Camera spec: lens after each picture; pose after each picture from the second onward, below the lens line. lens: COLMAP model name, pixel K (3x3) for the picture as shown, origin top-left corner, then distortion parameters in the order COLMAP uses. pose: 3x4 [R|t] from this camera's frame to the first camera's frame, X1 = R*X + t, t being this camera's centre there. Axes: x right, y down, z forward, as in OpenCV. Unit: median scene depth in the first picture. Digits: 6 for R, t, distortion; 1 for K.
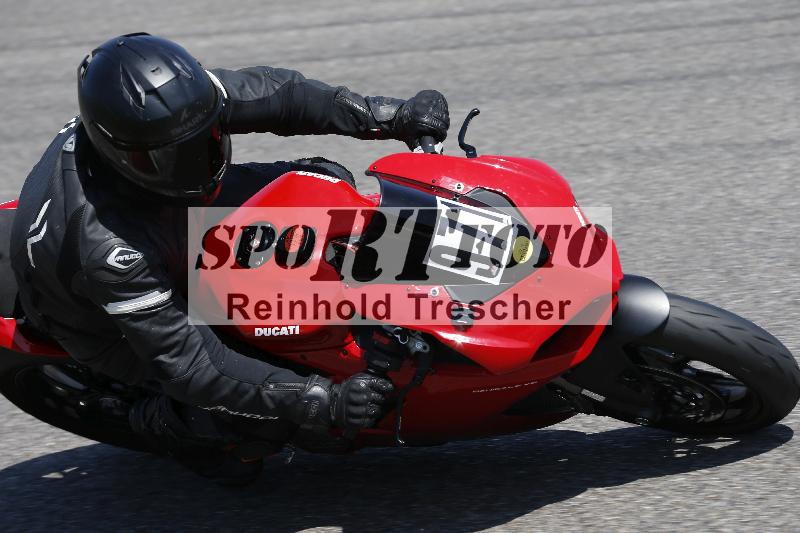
lens RADIAL K [[4675.9, 0, 402.9], [0, 4675.9, 266.8], [0, 0, 1]] dist [0.437086, 0.000000]
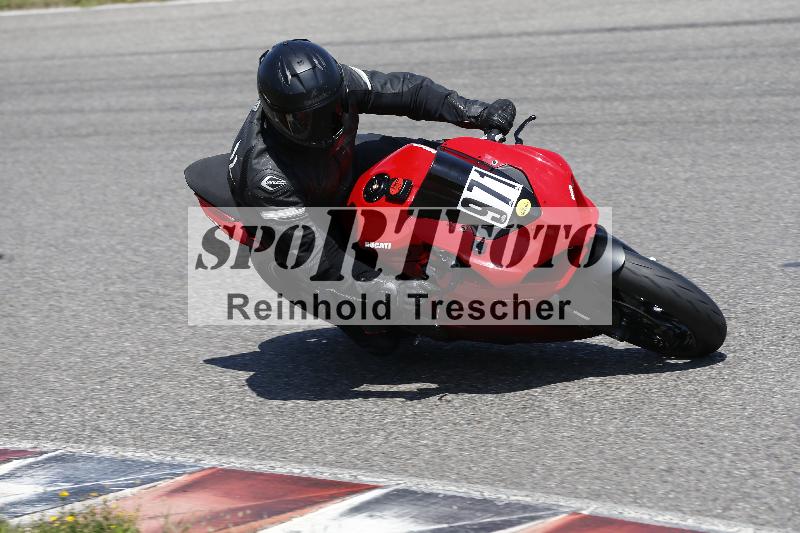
lens RADIAL K [[4675.9, 0, 395.6], [0, 4675.9, 271.9], [0, 0, 1]] dist [0.437086, 0.000000]
pose [[0.953902, 0.119805, -0.275169, 0.401293], [-0.125552, 0.992082, -0.003301, 0.026972], [0.272595, 0.037697, 0.961390, -0.461000]]
